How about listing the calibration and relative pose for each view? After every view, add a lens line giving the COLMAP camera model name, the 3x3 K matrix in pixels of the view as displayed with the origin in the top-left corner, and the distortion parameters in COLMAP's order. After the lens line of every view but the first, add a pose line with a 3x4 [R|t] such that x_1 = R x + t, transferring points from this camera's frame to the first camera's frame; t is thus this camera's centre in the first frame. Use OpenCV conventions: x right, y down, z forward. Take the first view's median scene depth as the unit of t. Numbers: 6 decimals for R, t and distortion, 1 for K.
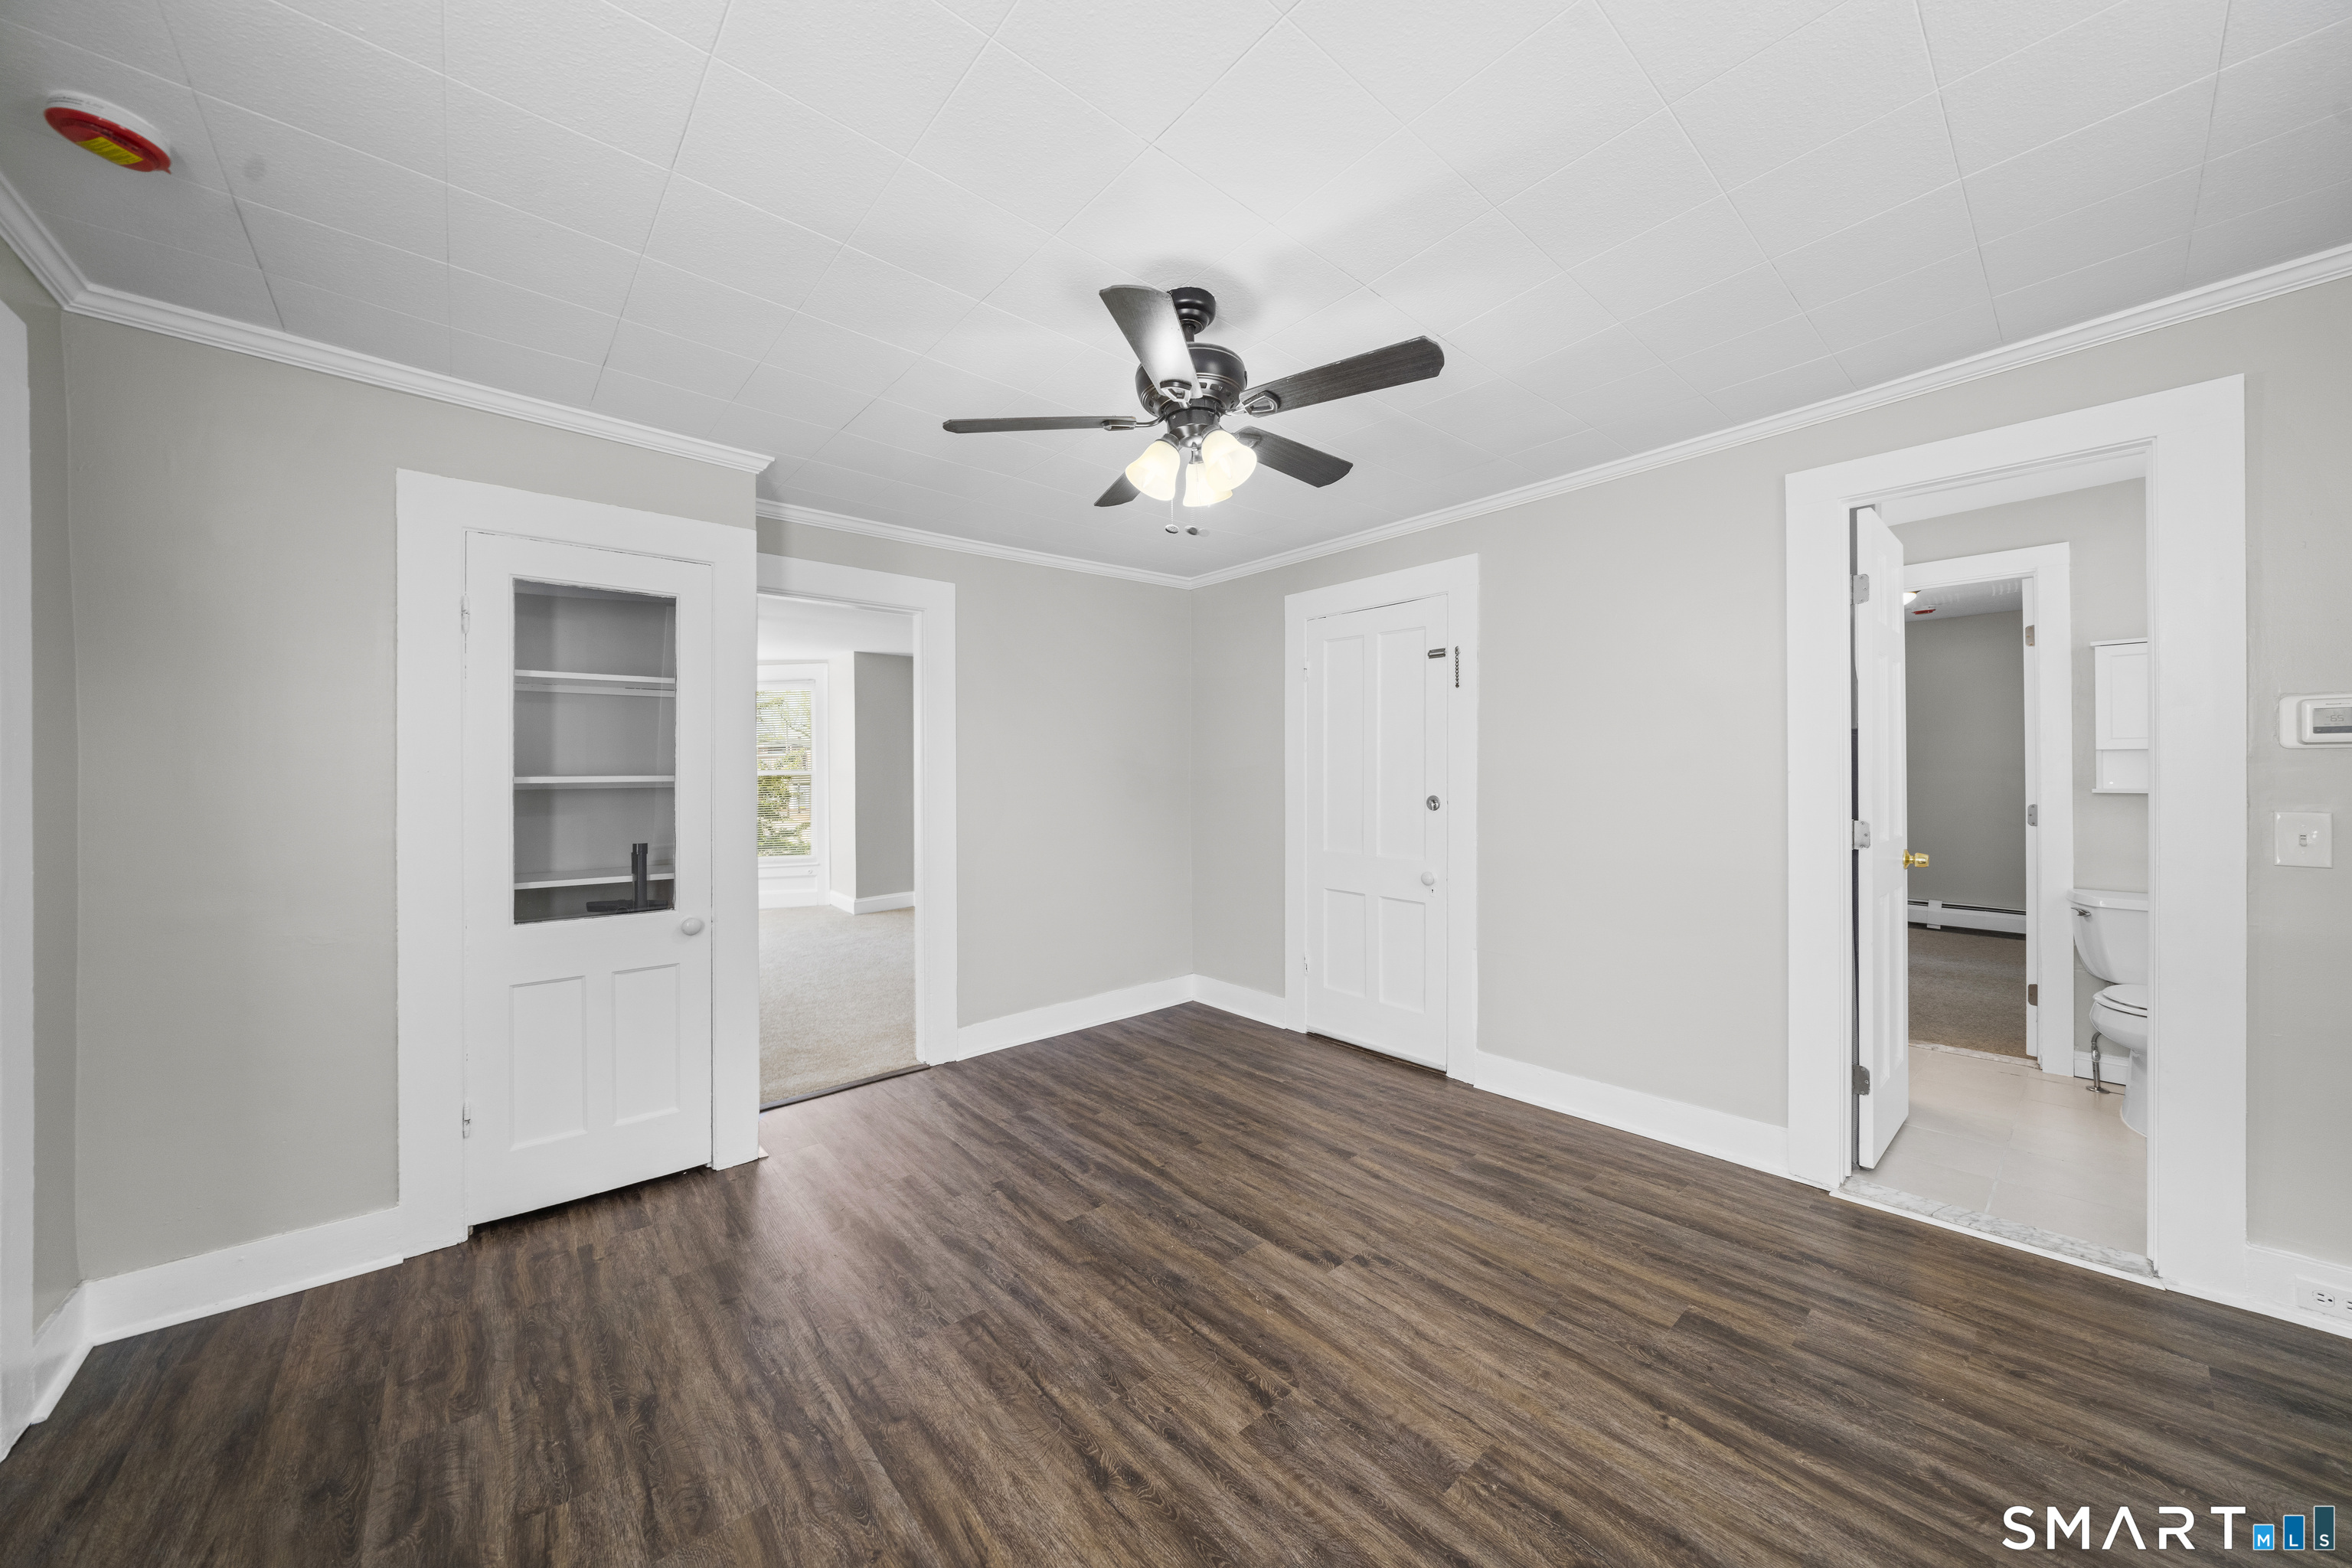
lens RADIAL K [[803.1, 0, 1179.9], [0, 803.1, 781.1], [0, 0, 1]] dist [-0.002229, -0.000461]
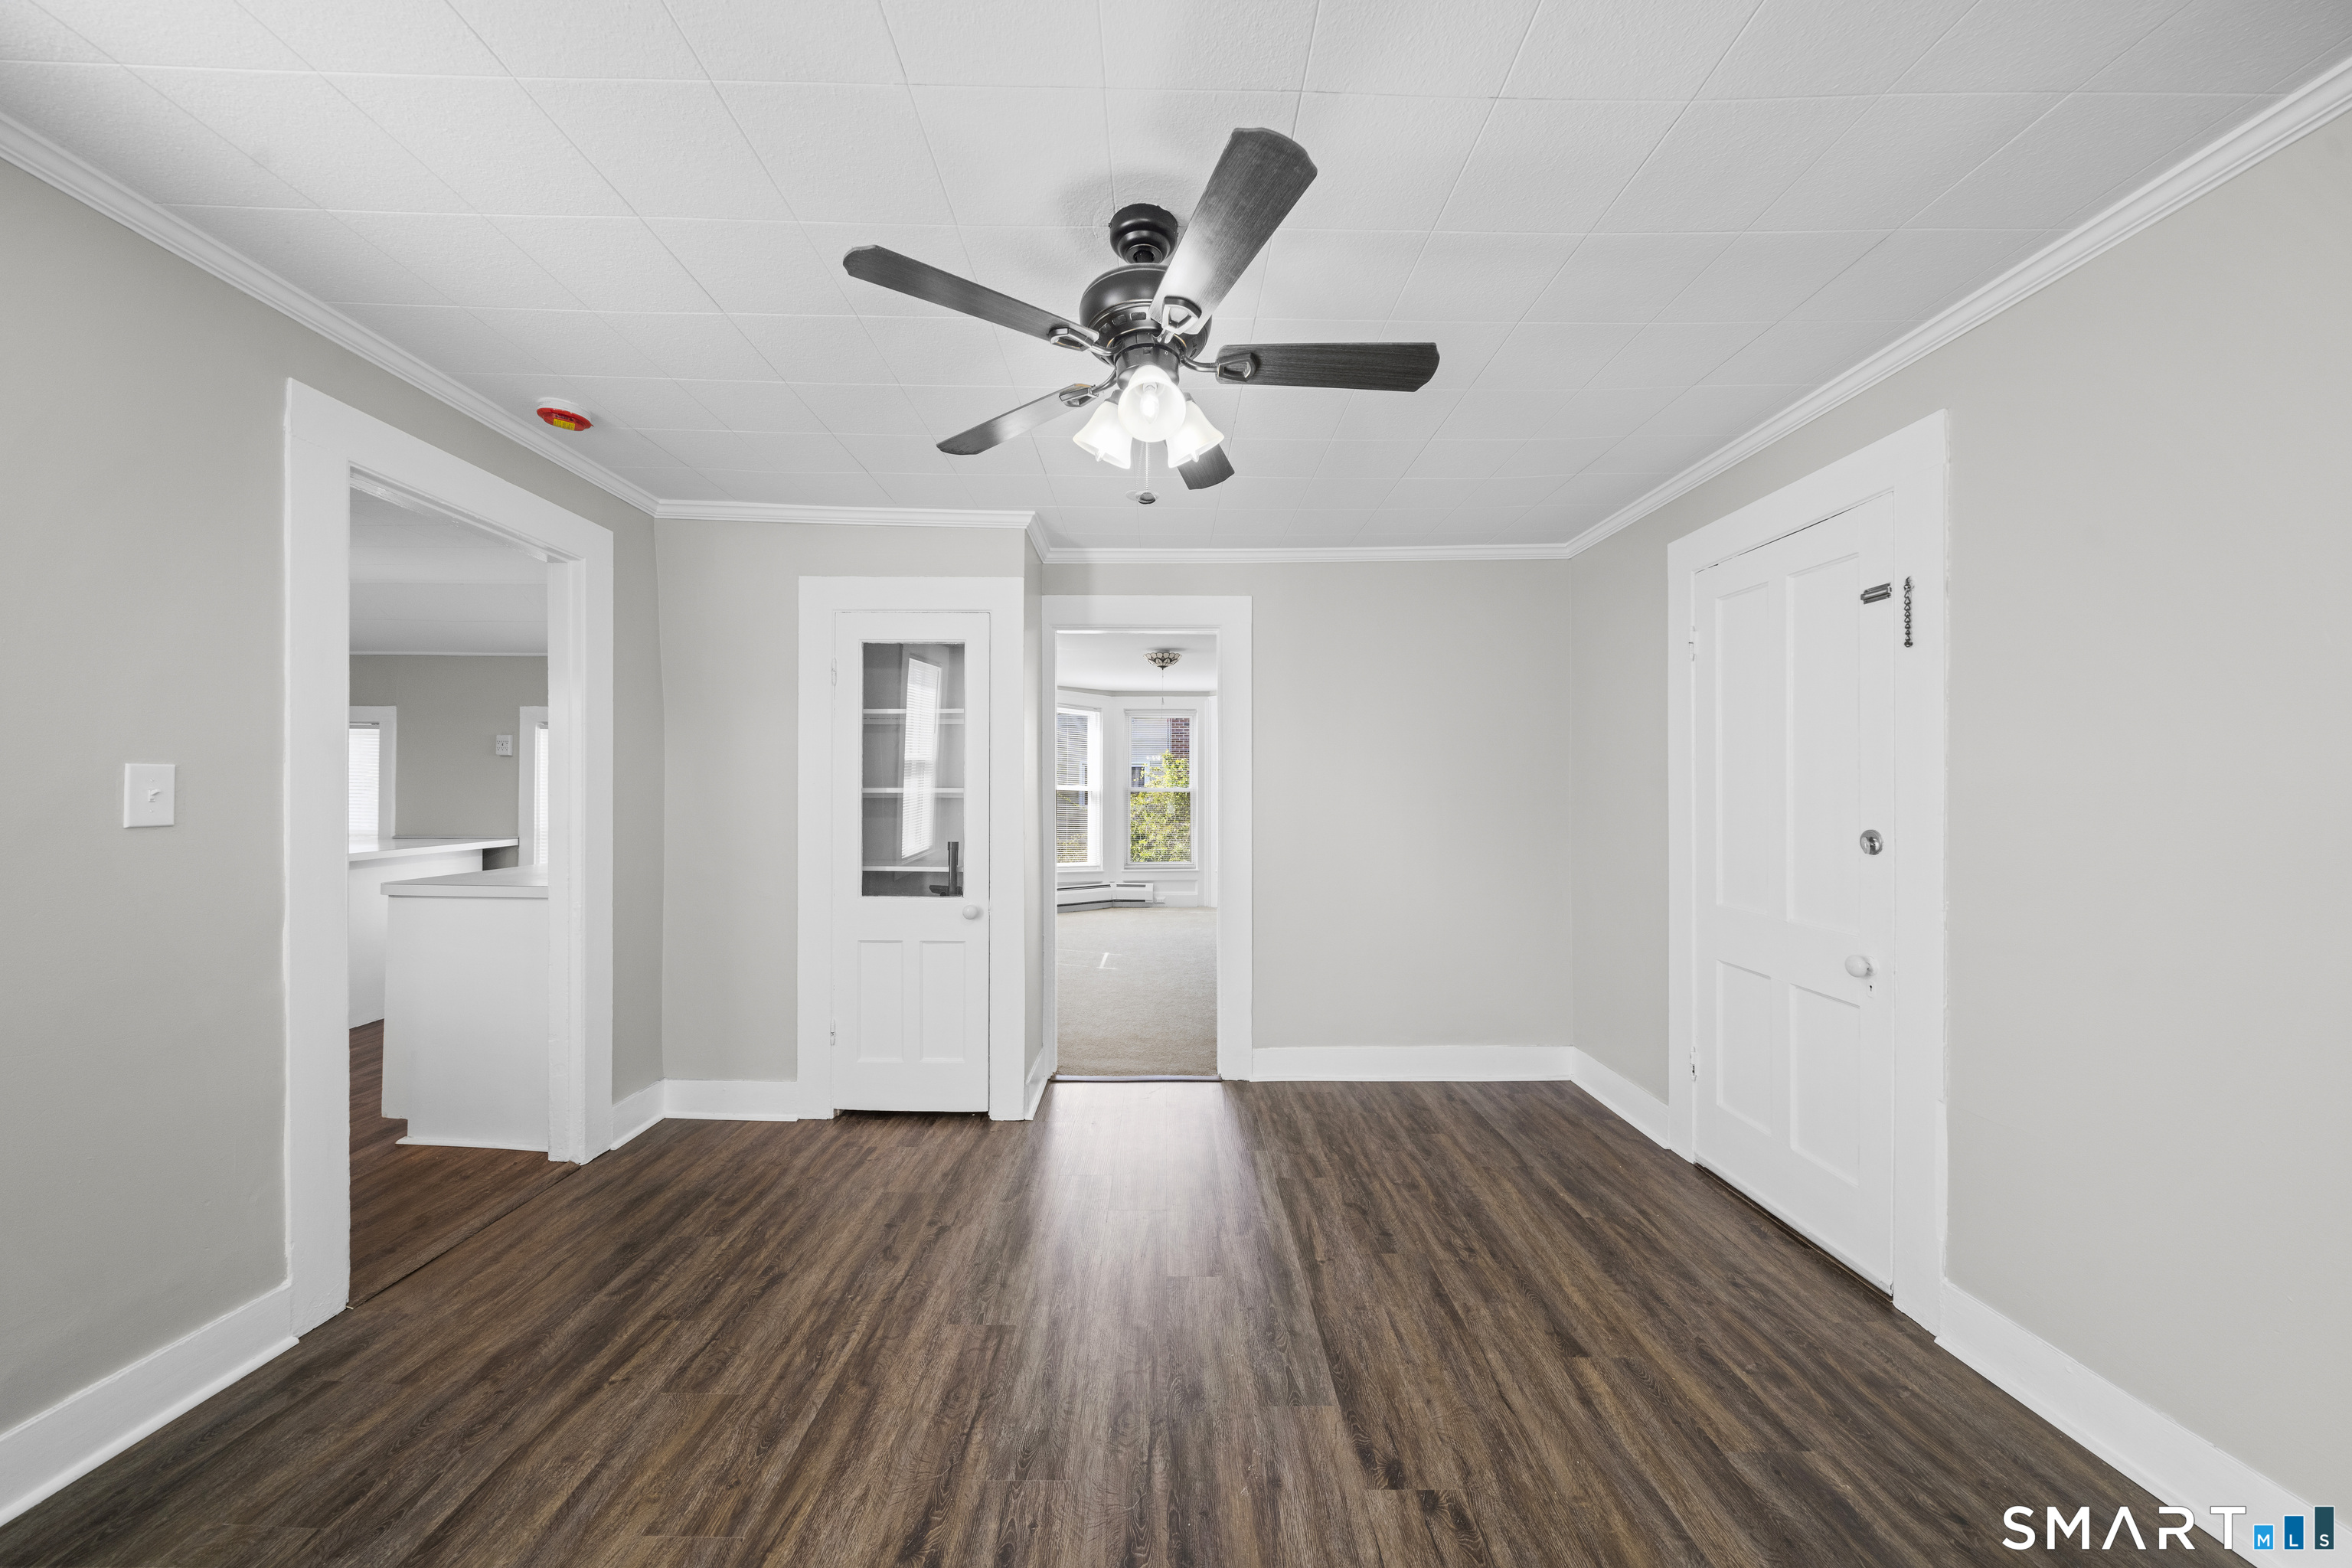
lens RADIAL K [[803.1, 0, 1182.9], [0, 803.1, 787.8], [0, 0, 1]] dist [-0.002229, -0.000461]
pose [[0.762911, 0.006282, -0.646473, 0.471107], [-0.013927, 0.999880, -0.006719, -0.003353], [0.646354, 0.014129, 0.762907, 0.312131]]
